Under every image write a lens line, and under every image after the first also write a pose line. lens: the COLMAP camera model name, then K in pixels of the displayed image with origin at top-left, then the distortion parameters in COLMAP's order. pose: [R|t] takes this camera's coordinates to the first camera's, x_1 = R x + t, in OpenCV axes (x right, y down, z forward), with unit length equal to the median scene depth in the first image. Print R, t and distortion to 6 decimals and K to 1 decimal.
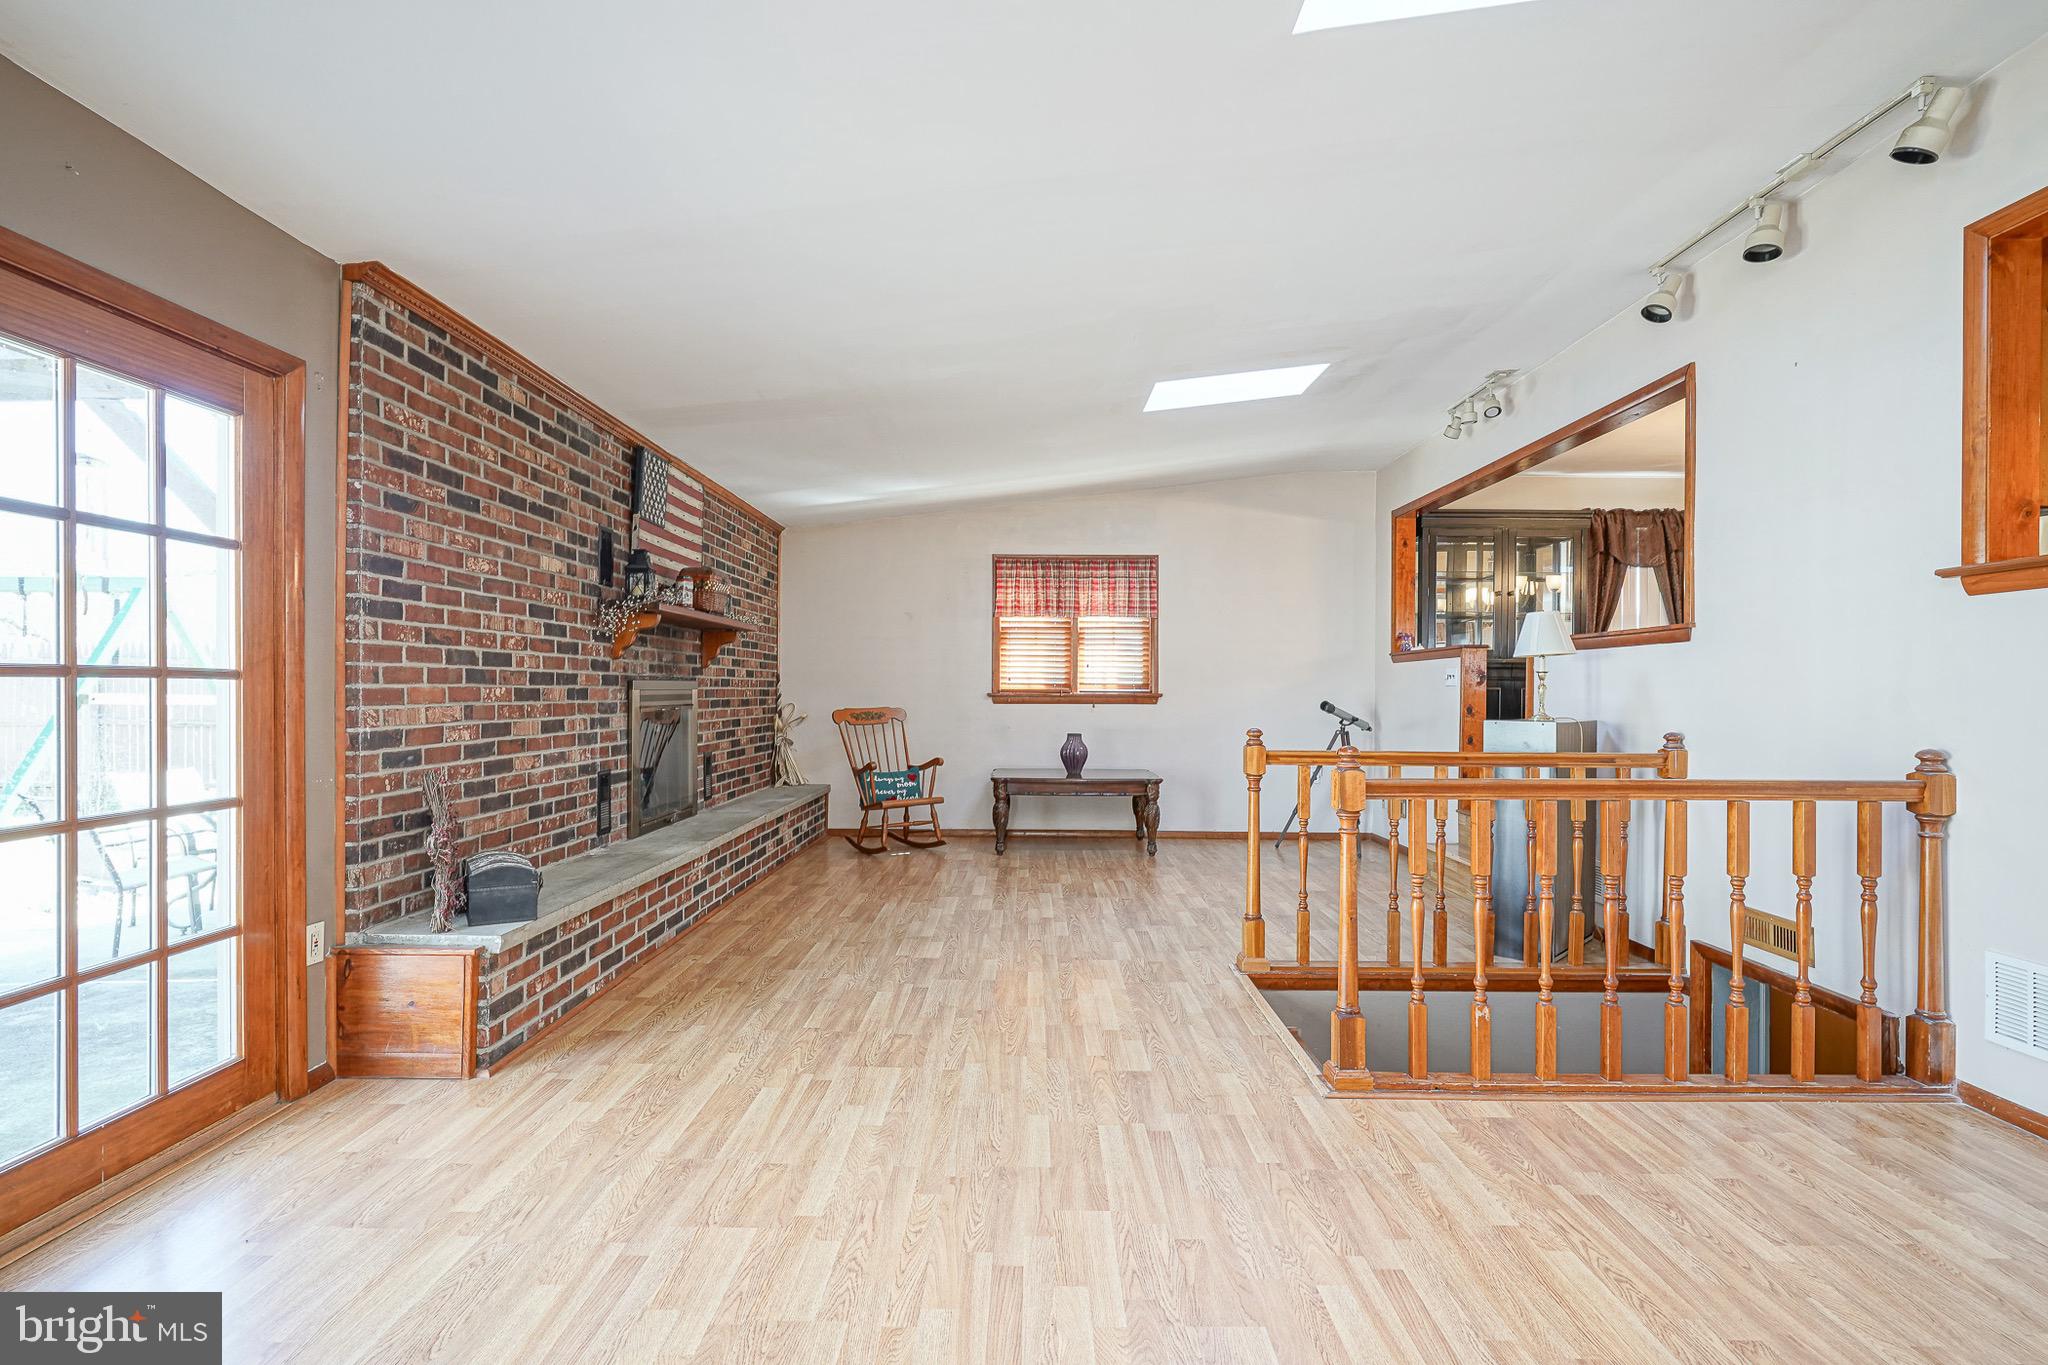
lens RADIAL K [[1014.6, 0, 1031.6], [0, 1014.6, 694.3], [0, 0, 1]] dist [0.000532, 0.000502]
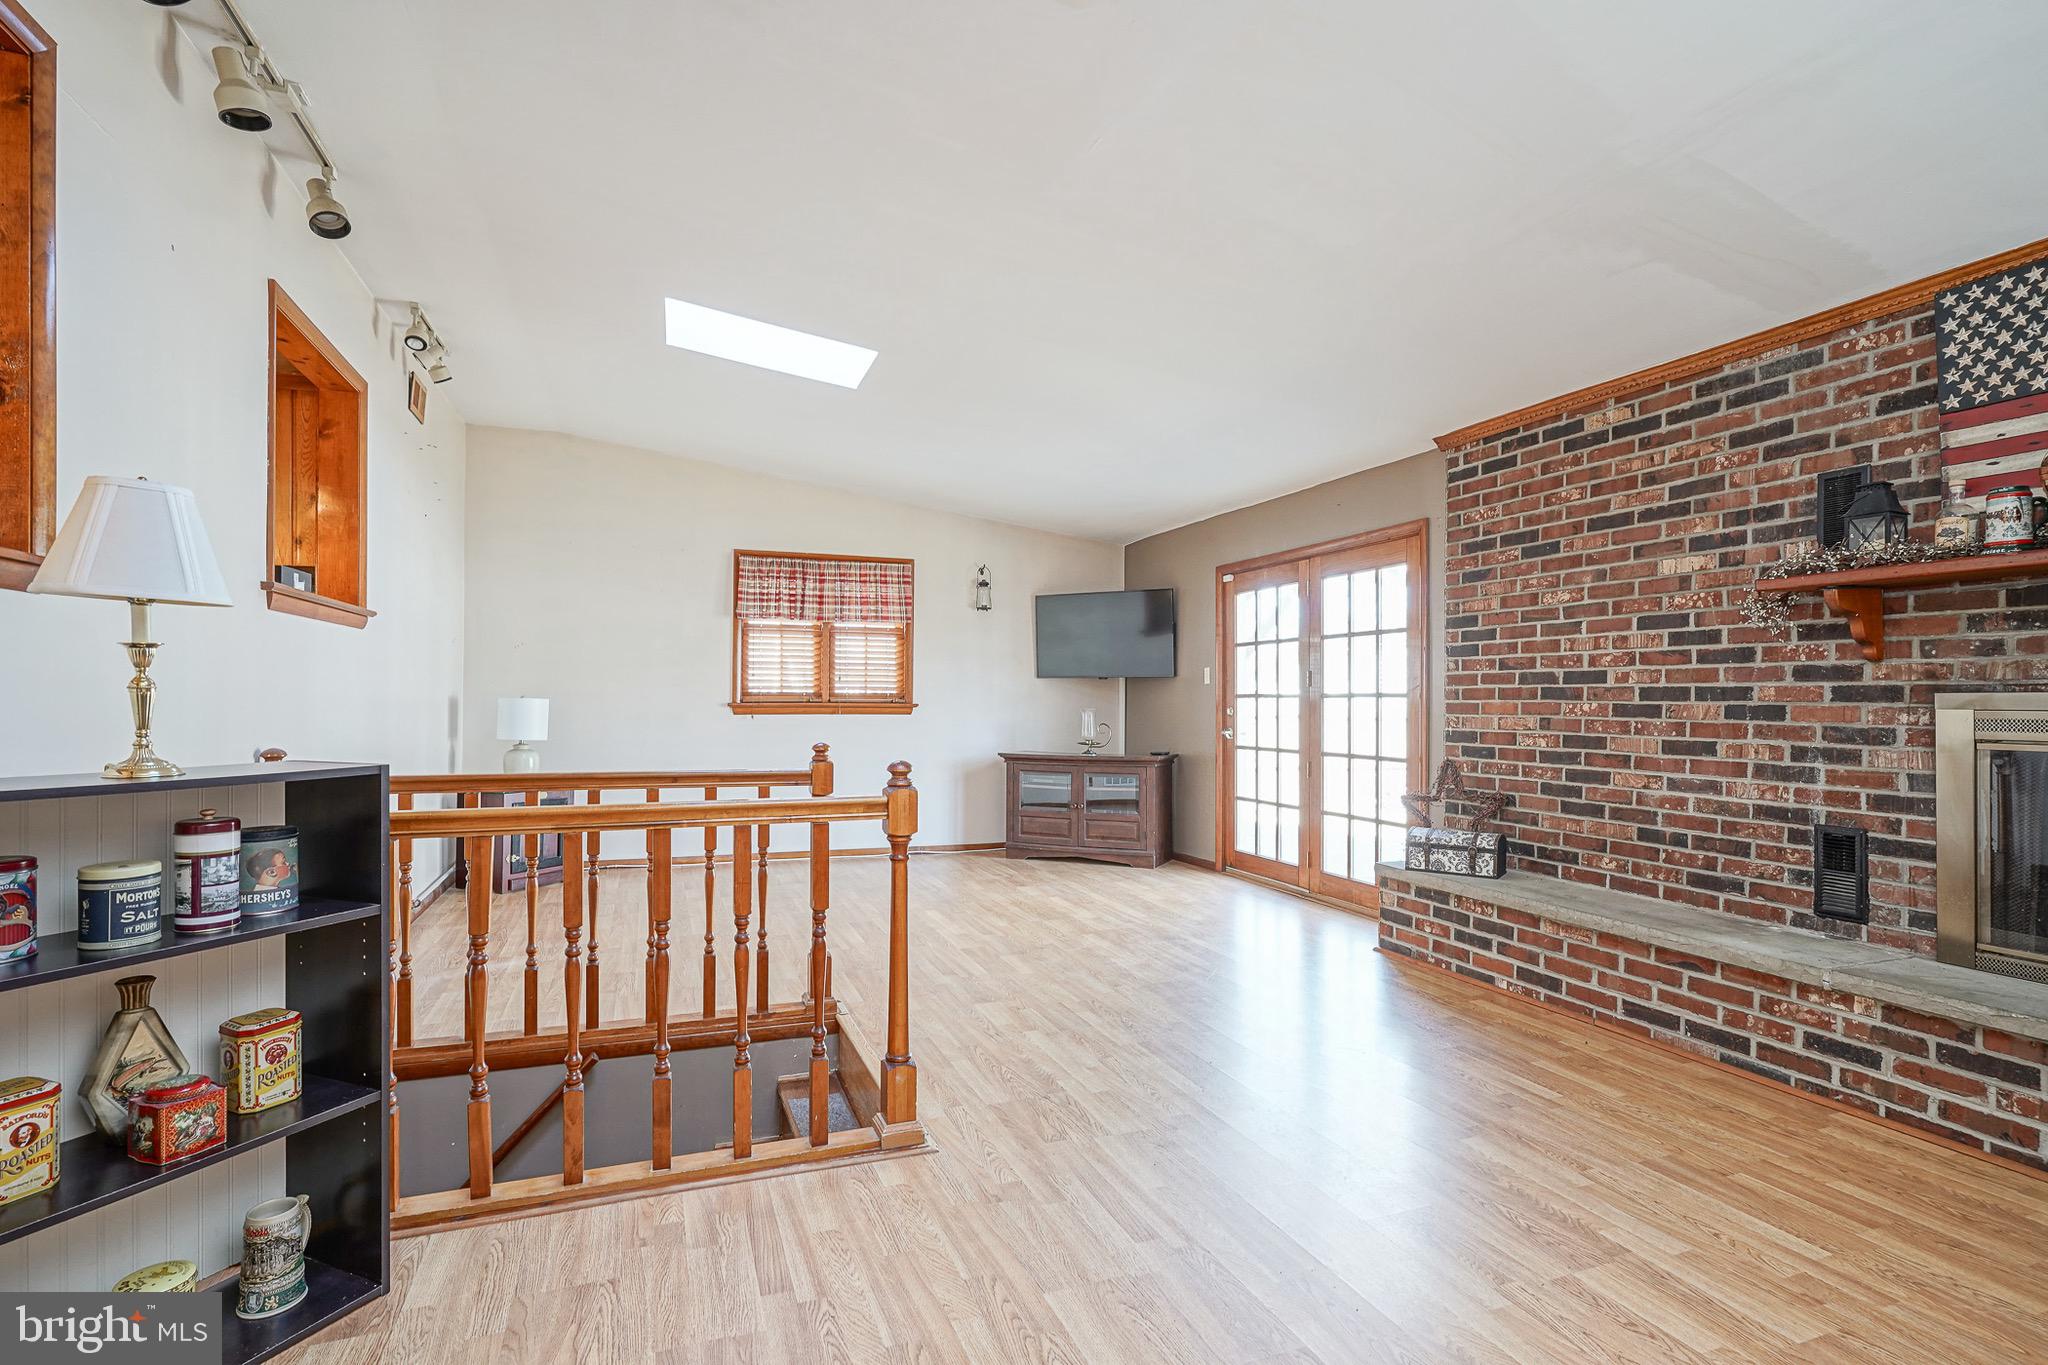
lens RADIAL K [[991.4, 0, 1028.3], [0, 991.4, 688.8], [0, 0, 1]] dist [0.001068, 0.002425]
pose [[-0.934929, -0.011375, -0.354652, 0.429991], [-0.010052, 0.999934, -0.005572, -0.010808], [0.354692, -0.001644, -0.934982, 1.881336]]
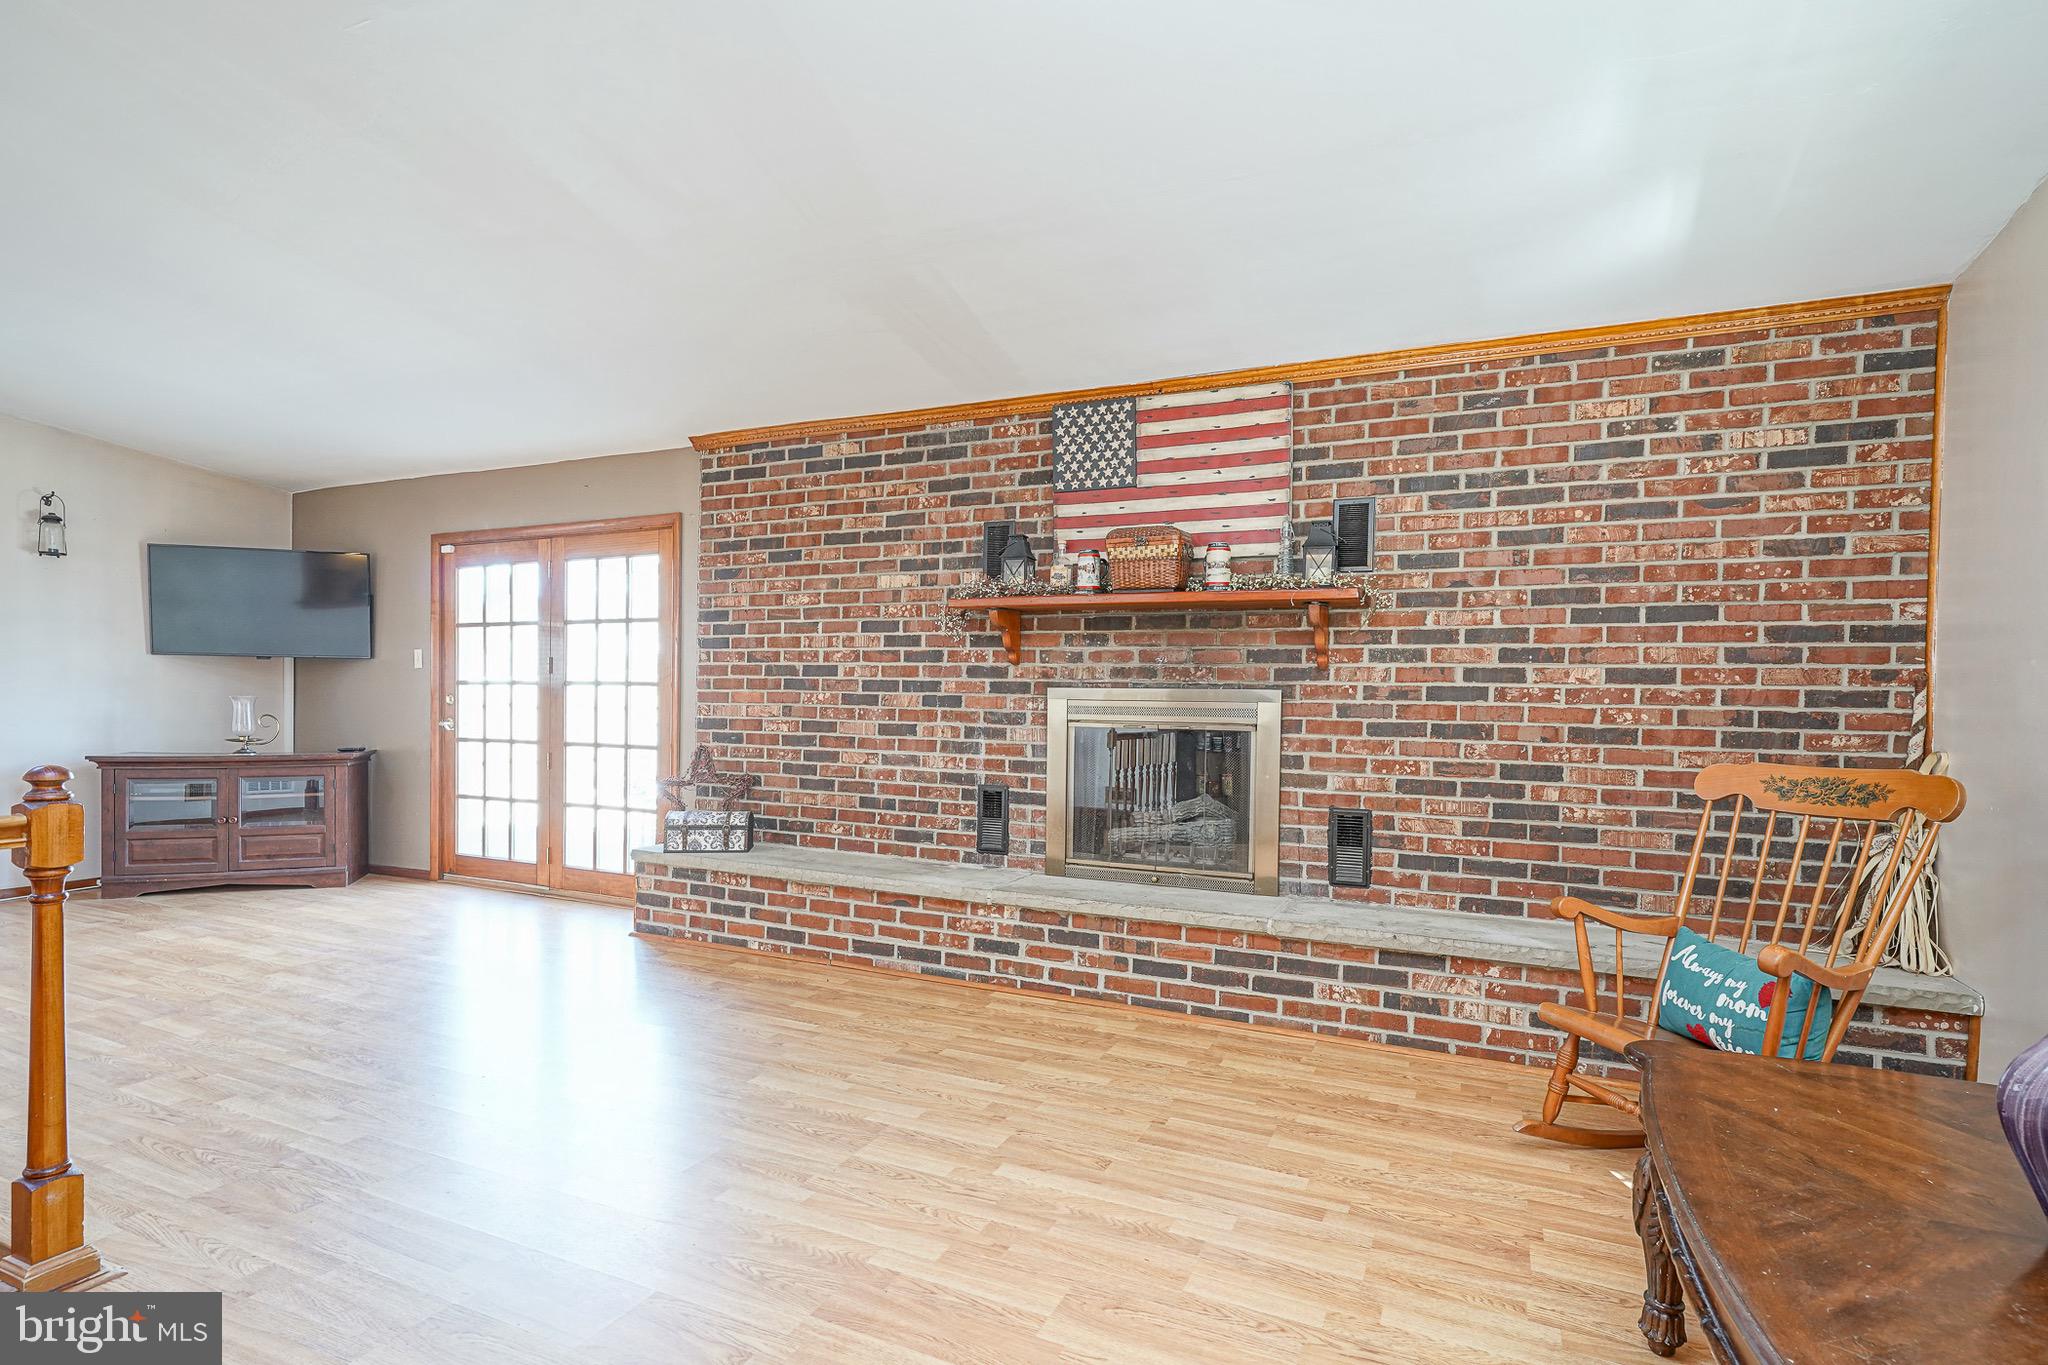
lens RADIAL K [[1013.8, 0, 1028.1], [0, 1013.8, 705.4], [0, 0, 1]] dist [-0.000015, 0.001223]
pose [[-0.428366, -0.000147, -0.903605, 0.526812], [-0.021393, 0.999721, 0.009979, -0.009913], [0.903352, 0.023606, -0.428250, 1.871170]]
